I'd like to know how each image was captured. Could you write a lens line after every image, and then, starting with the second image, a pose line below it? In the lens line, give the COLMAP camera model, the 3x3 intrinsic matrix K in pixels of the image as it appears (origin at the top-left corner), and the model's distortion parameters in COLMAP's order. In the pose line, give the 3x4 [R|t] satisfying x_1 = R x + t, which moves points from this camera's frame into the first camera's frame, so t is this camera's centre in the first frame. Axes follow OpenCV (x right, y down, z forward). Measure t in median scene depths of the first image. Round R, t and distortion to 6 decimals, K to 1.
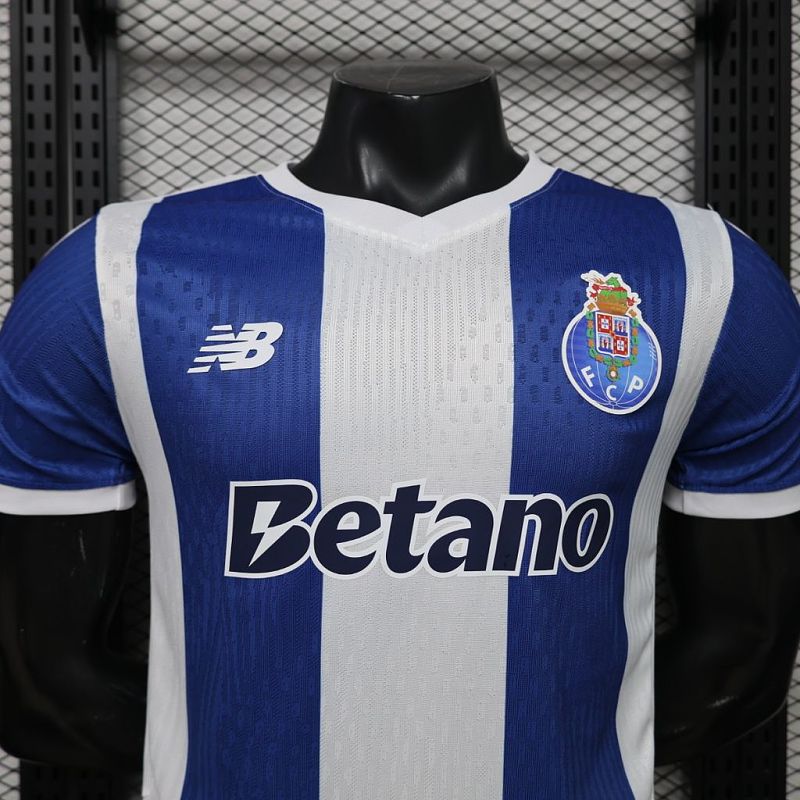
lens RADIAL K [[890.3, 0, 400.0], [0, 890.3, 400.0], [0, 0, 1]] dist [0.006500, -0.018052]
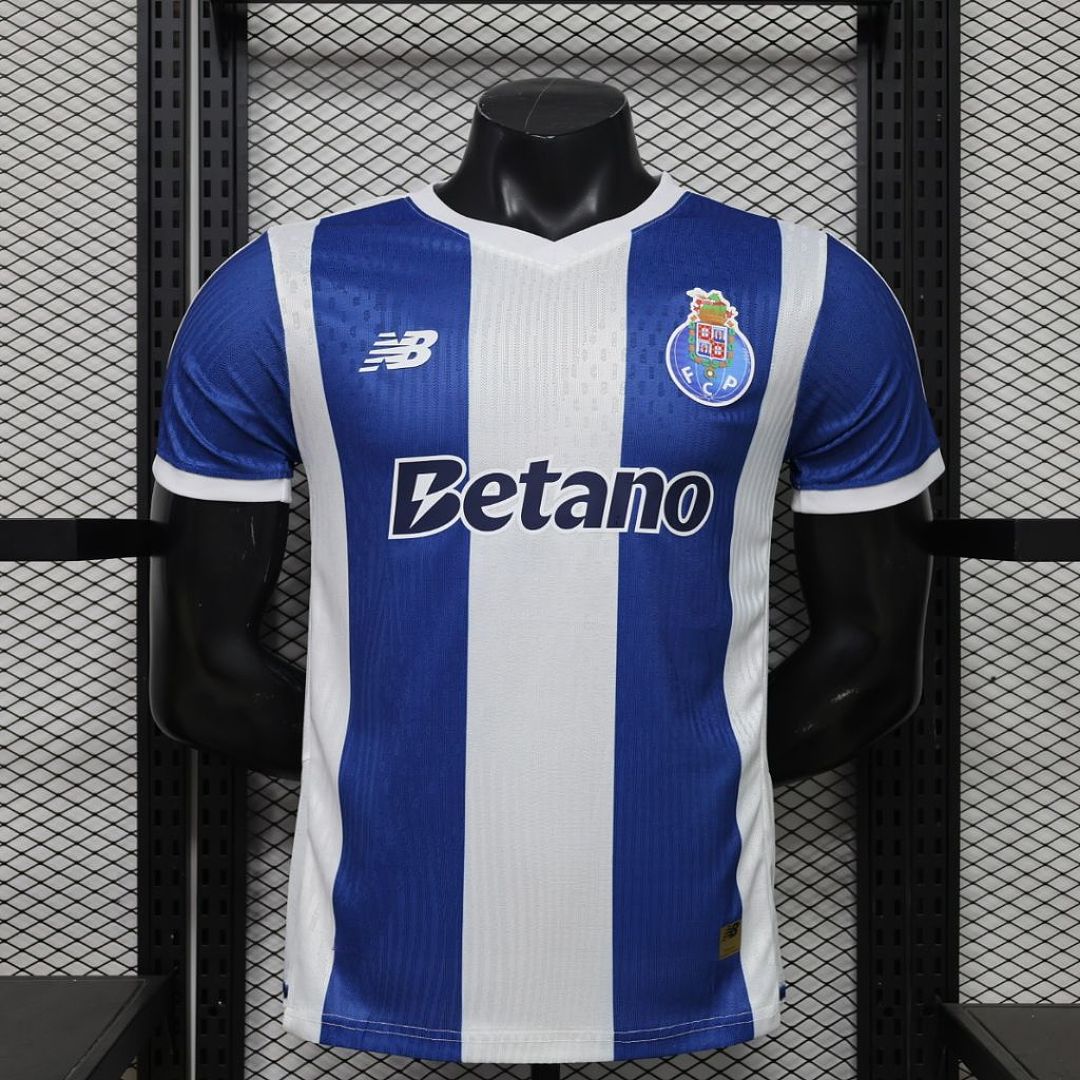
lens RADIAL K [[2279.9, 0, 540.0], [0, 2279.9, 540.0], [0, 0, 1]] dist [-0.010524, 0.180320]
pose [[0.999684, 0.003825, -0.024828, 0.085261], [-0.004440, 0.999683, -0.024771, 0.271639], [0.024725, 0.024873, 0.999385, -2.071706]]
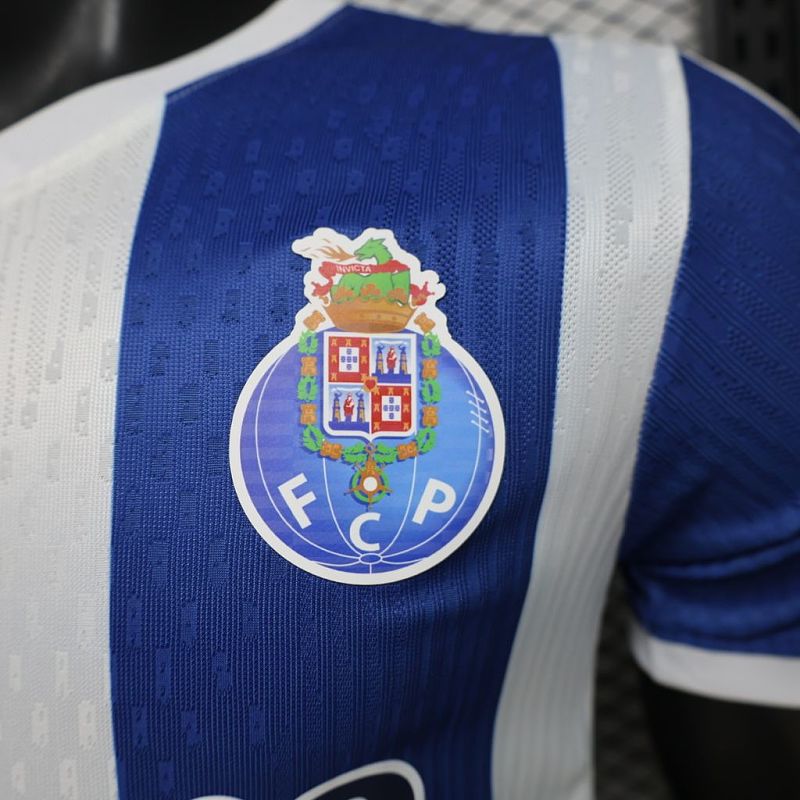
lens RADIAL K [[890.3, 0, 400.0], [0, 890.3, 400.0], [0, 0, 1]] dist [0.006500, -0.018052]
pose [[0.984631, -0.083562, -0.153361, 0.315182], [0.097993, 0.991192, 0.089081, -0.101369], [0.144566, -0.102741, 0.984147, 0.597086]]
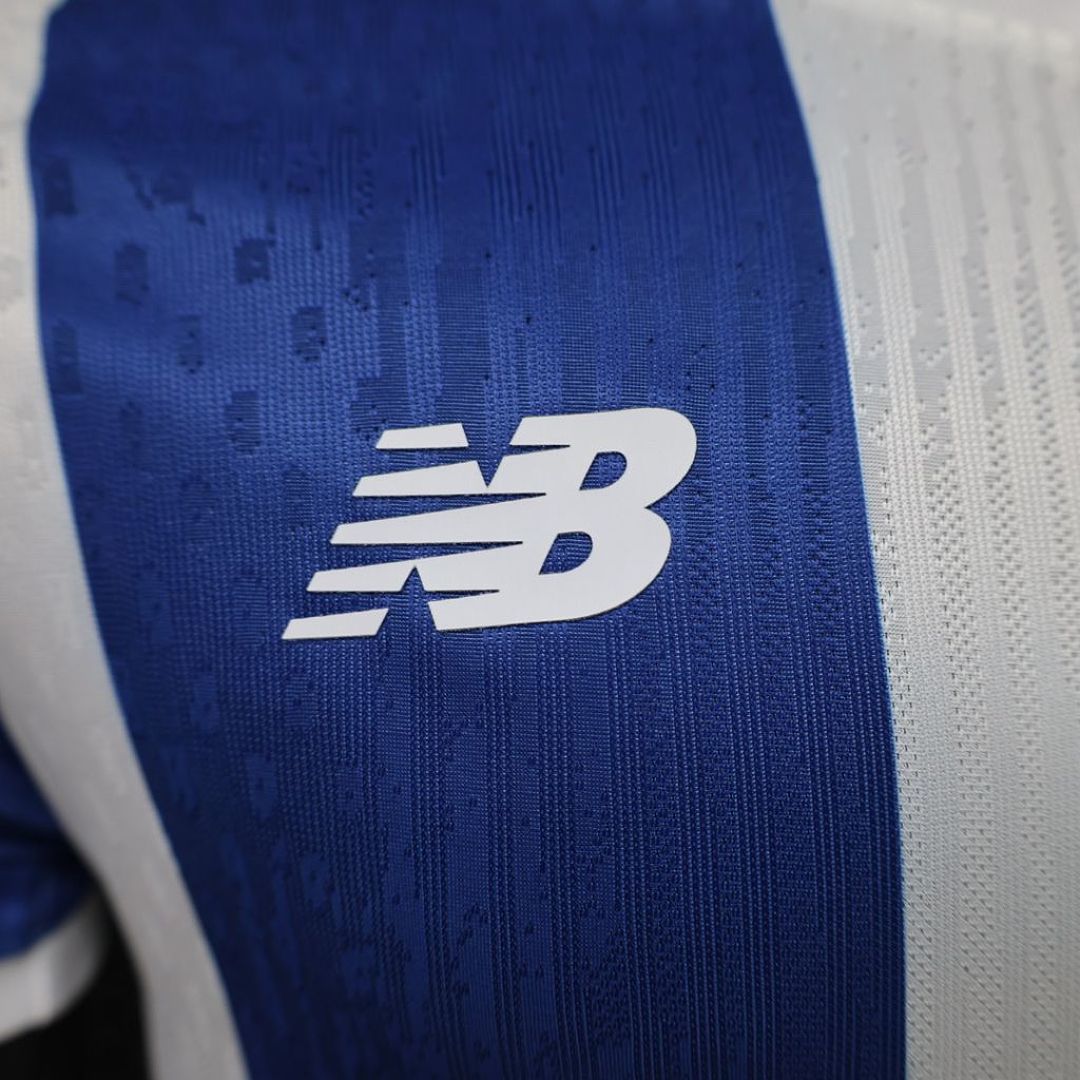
lens RADIAL K [[1201.9, 0, 540.0], [0, 1201.9, 540.0], [0, 0, 1]] dist [0.006500, -0.018052]
pose [[0.997292, -0.039872, 0.061794, -0.188321], [0.033113, 0.993730, 0.106786, -0.086386], [-0.065665, -0.104451, 0.992360, 0.680085]]
